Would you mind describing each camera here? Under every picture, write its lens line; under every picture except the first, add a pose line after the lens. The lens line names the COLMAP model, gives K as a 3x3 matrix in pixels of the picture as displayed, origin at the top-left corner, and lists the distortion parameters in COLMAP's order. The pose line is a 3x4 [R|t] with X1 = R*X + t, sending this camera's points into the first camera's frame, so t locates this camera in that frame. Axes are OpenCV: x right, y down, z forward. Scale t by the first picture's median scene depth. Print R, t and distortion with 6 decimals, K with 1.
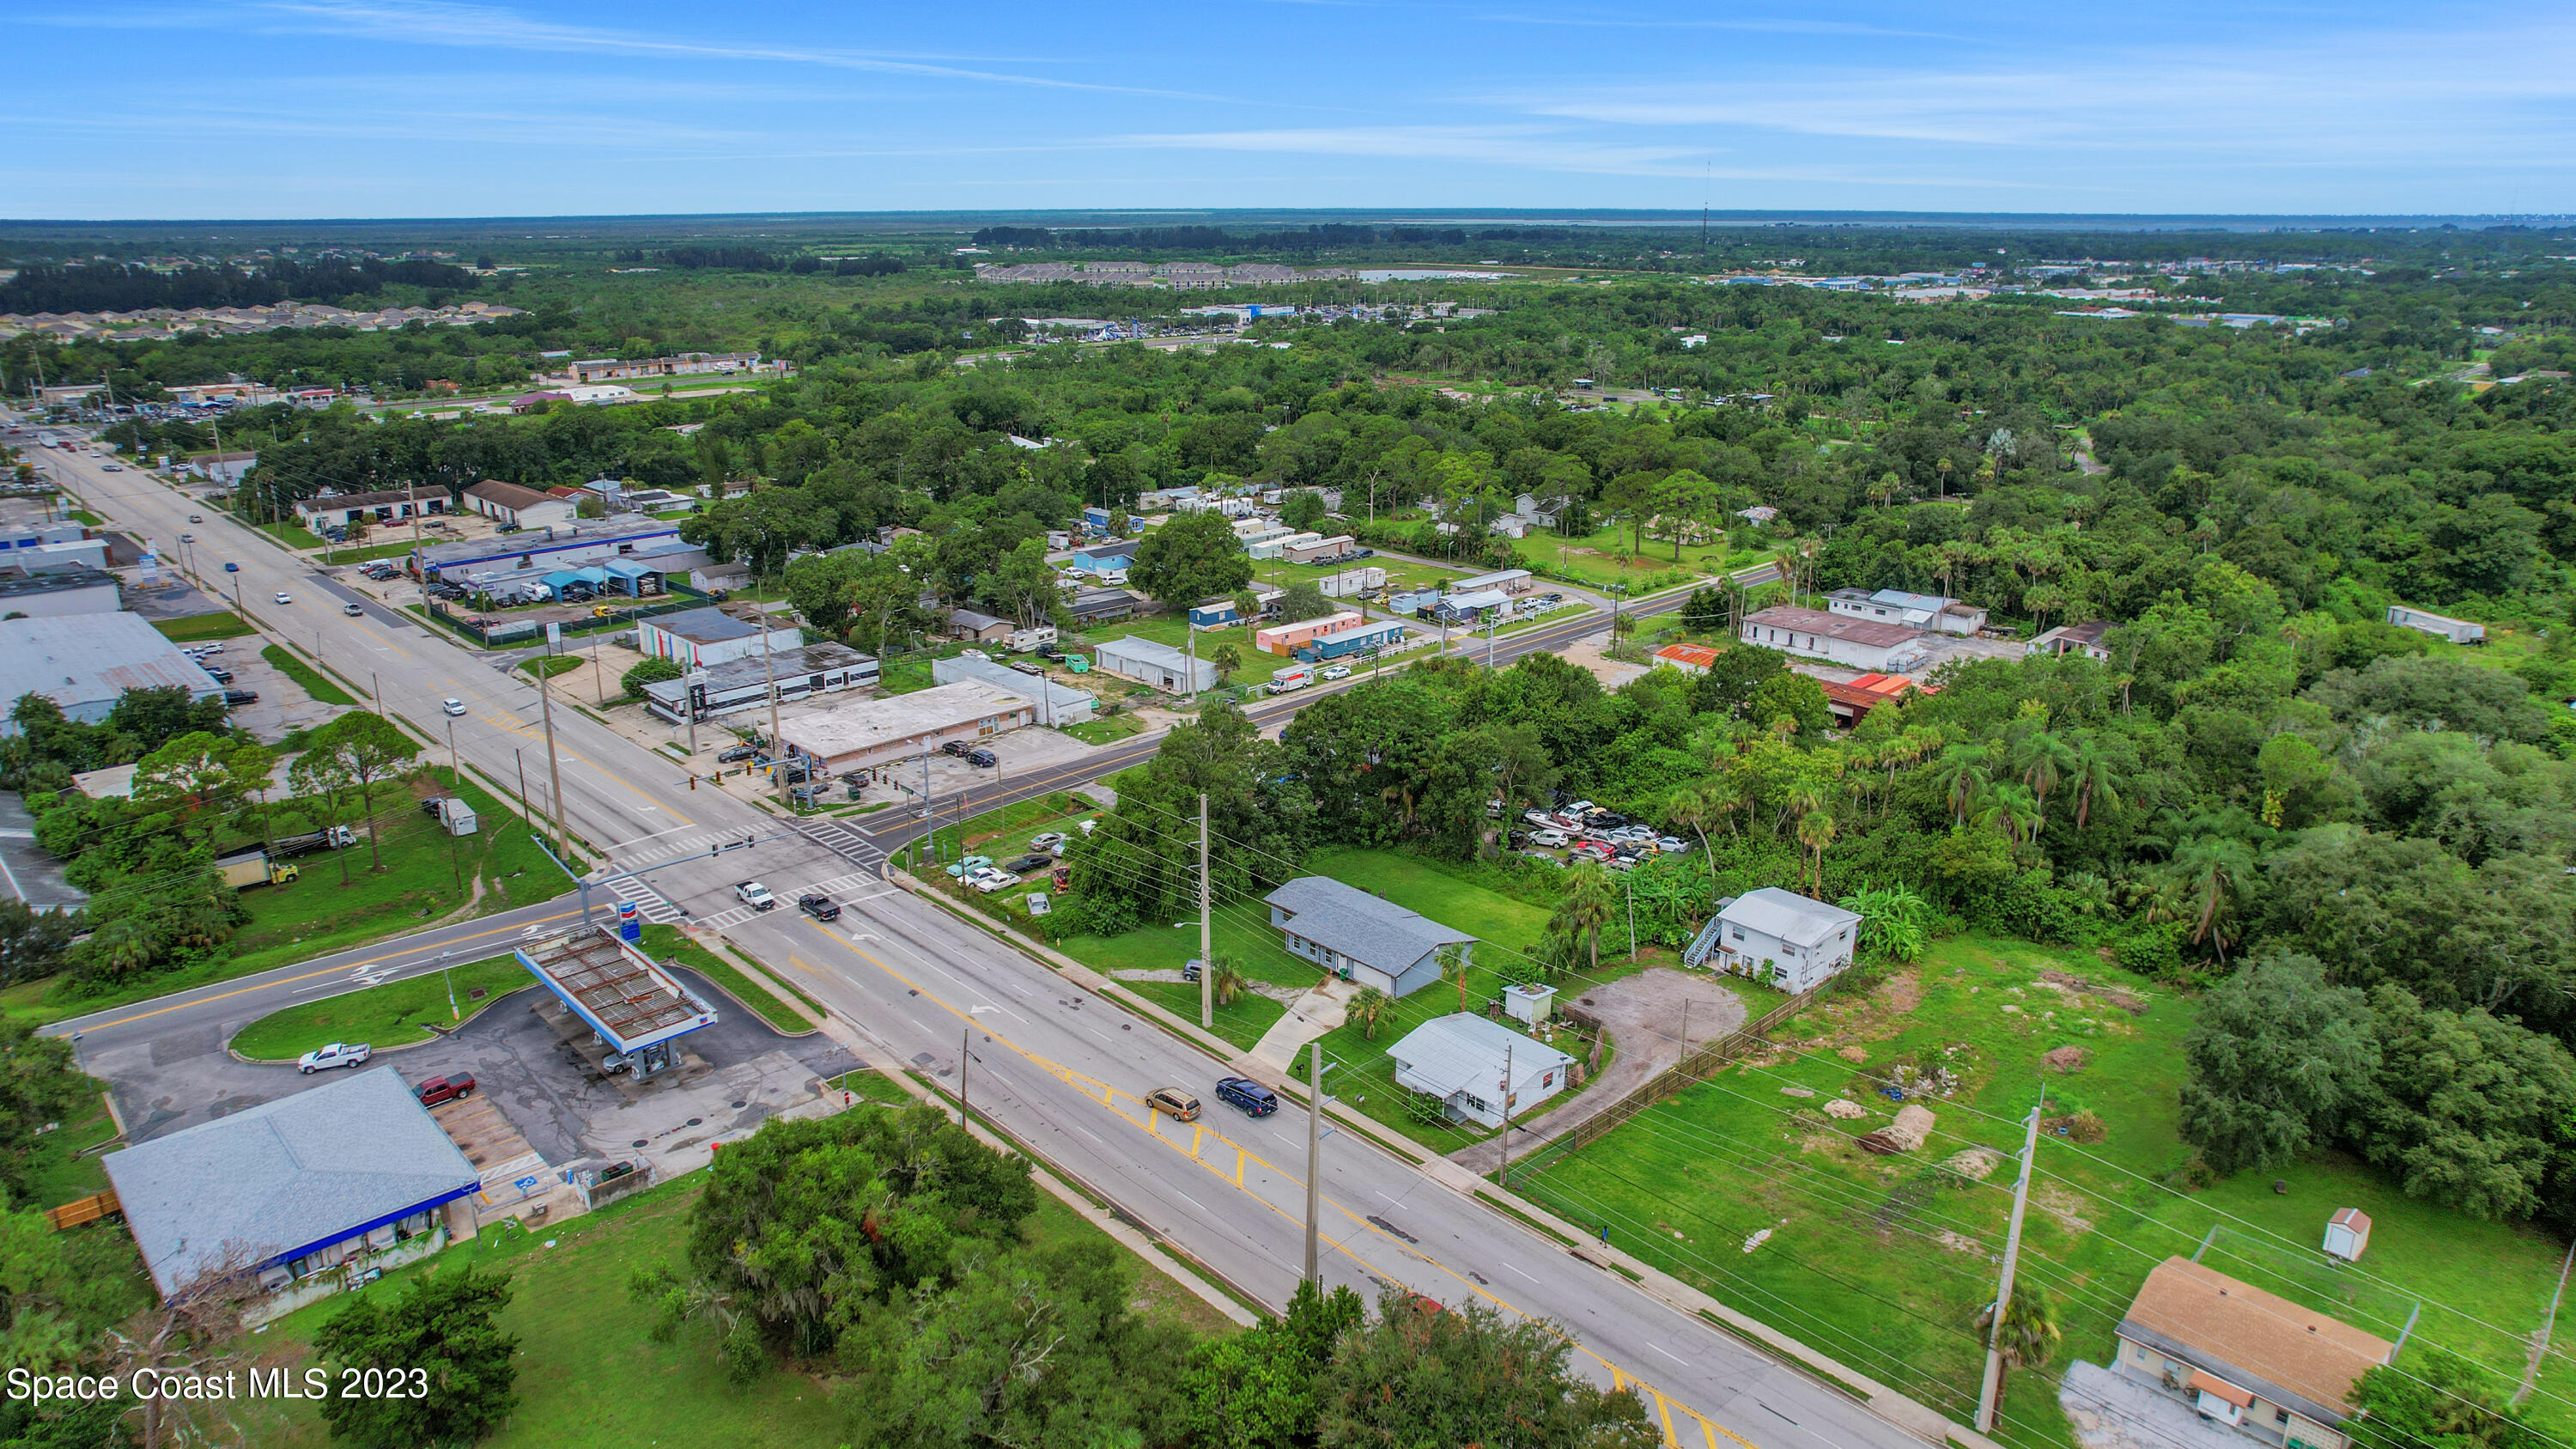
lens RADIAL K [[1635.3, 0, 1319.1], [0, 1635.3, 791.8], [0, 0, 1]] dist [-0.073993, 0.064314]
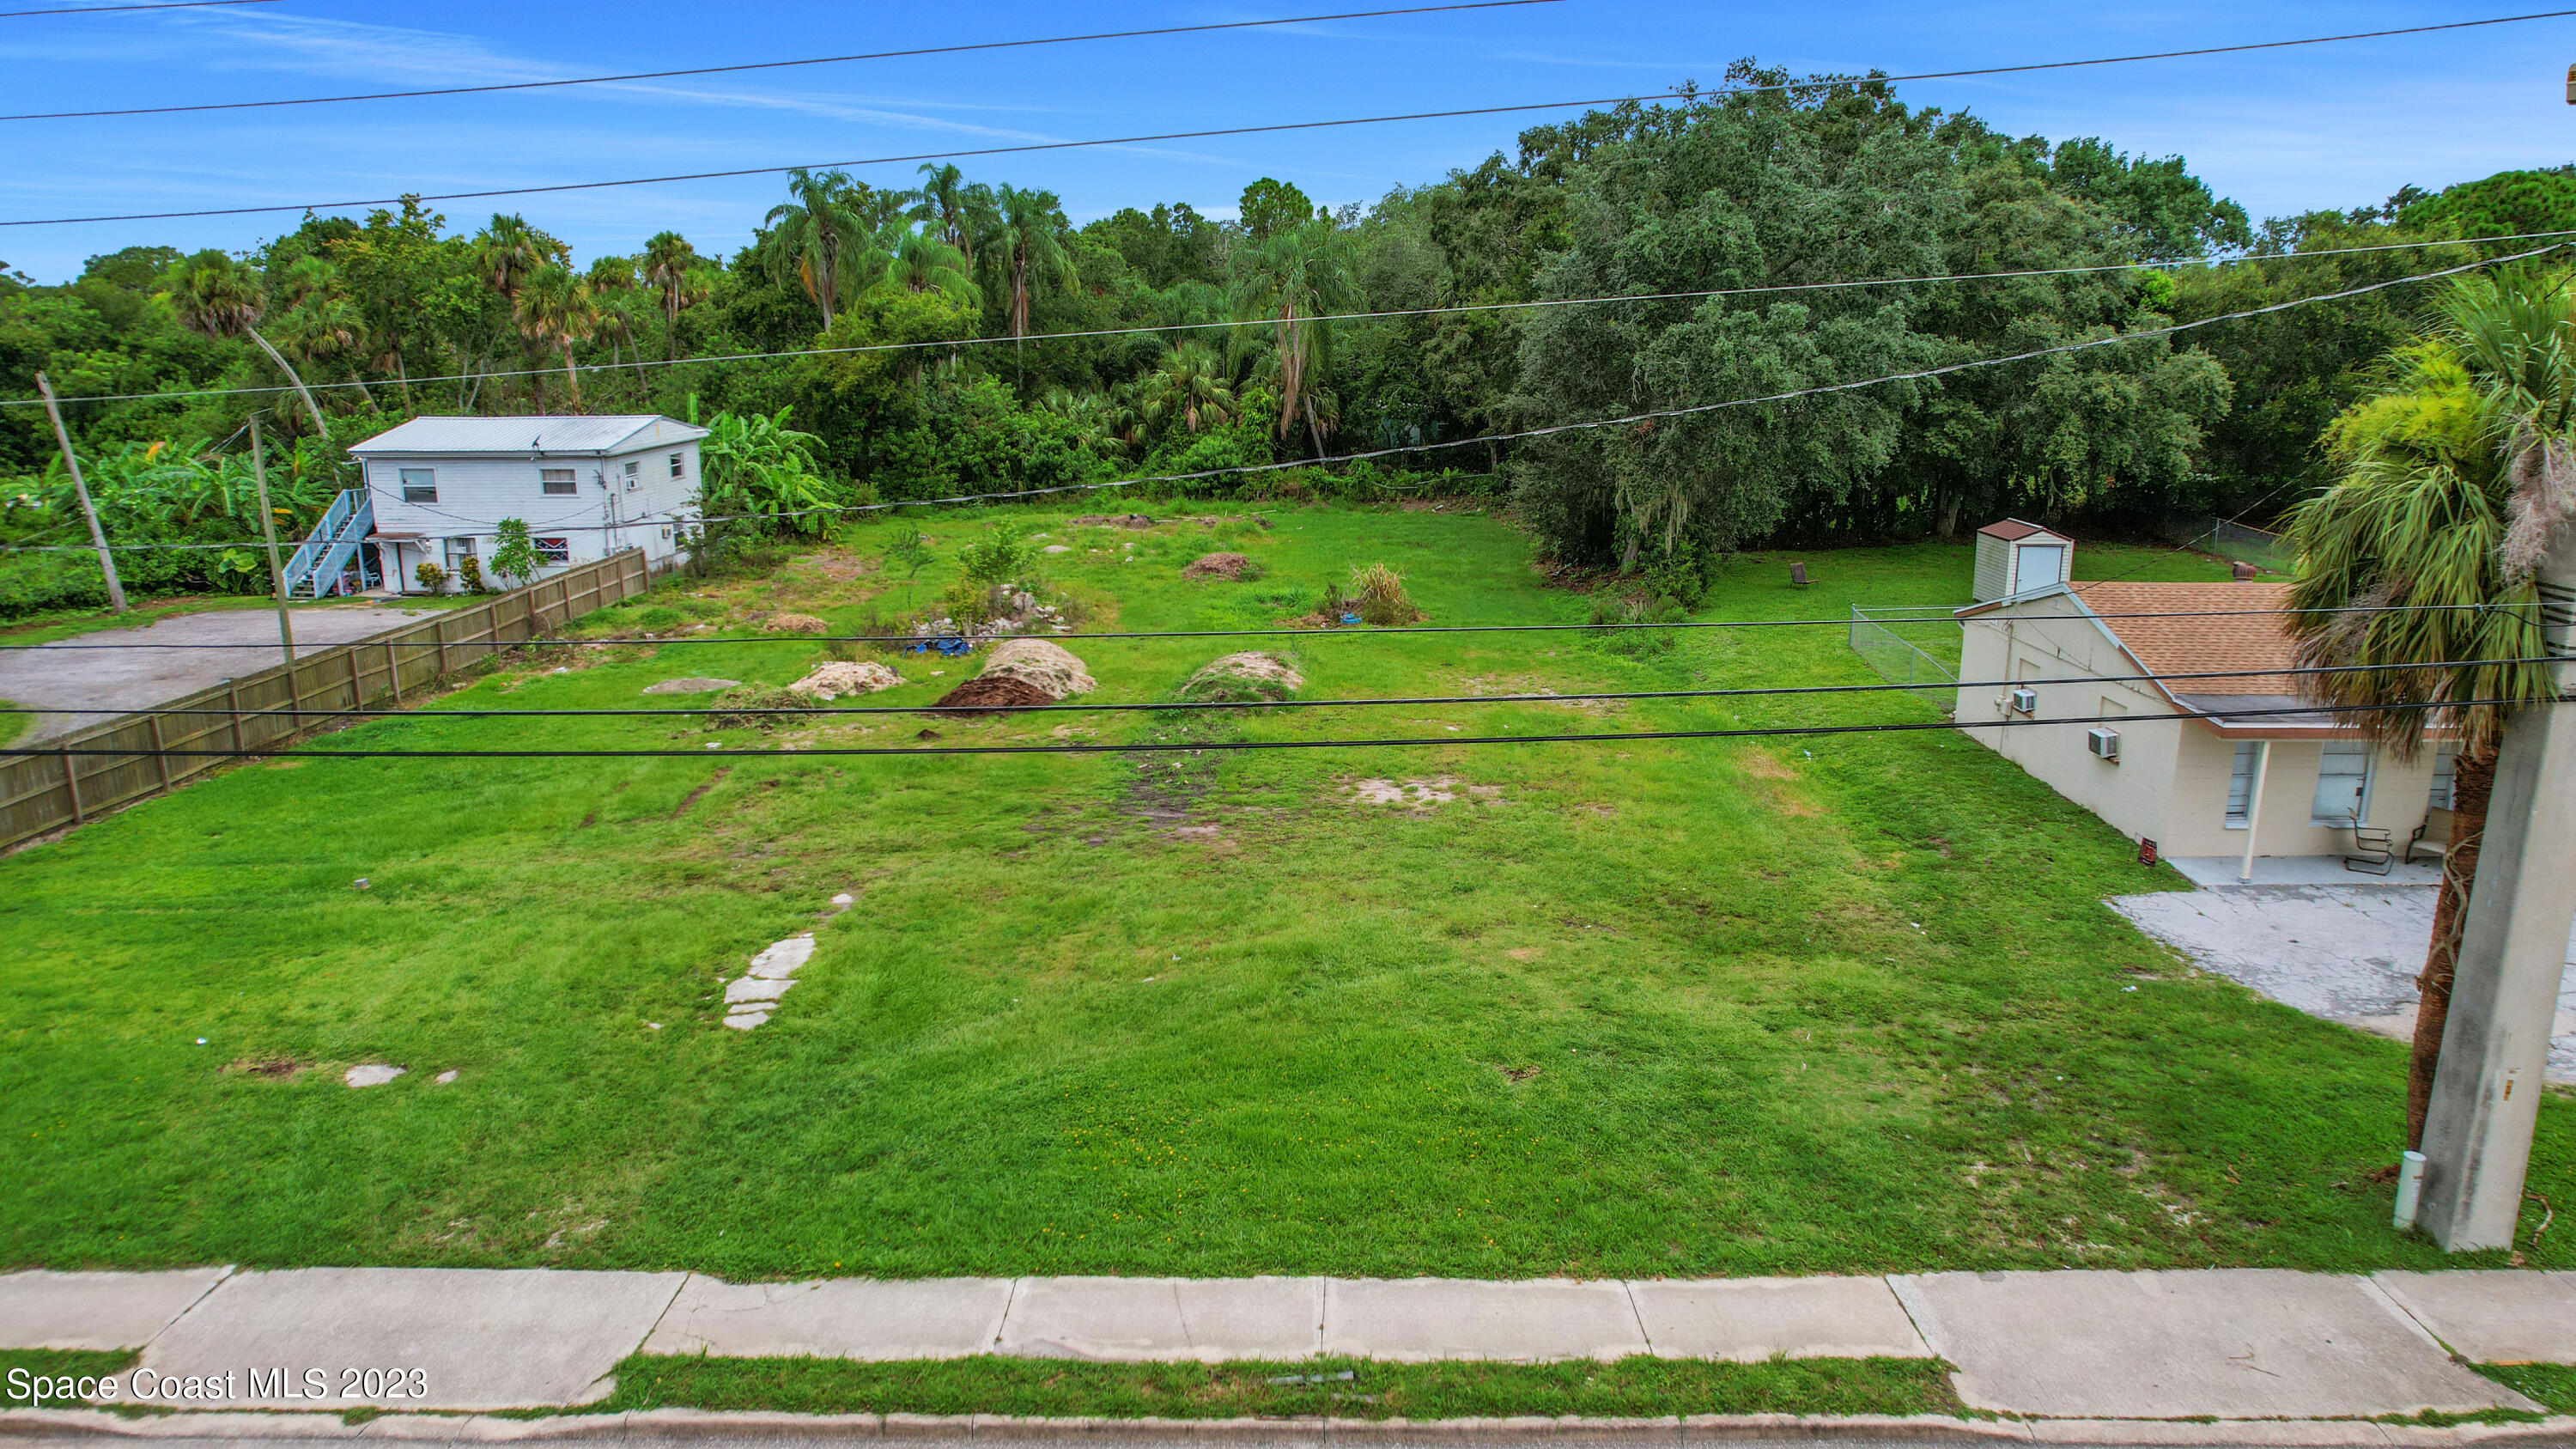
lens RADIAL K [[1635.3, 0, 1290.7], [0, 1635.3, 714.3], [0, 0, 1]] dist [-0.073993, 0.064314]
pose [[0.707770, -0.168922, 0.685950, 0.136866], [0.237848, 0.971283, -0.006225, 0.199967], [-0.665199, 0.167557, 0.727622, 0.608904]]
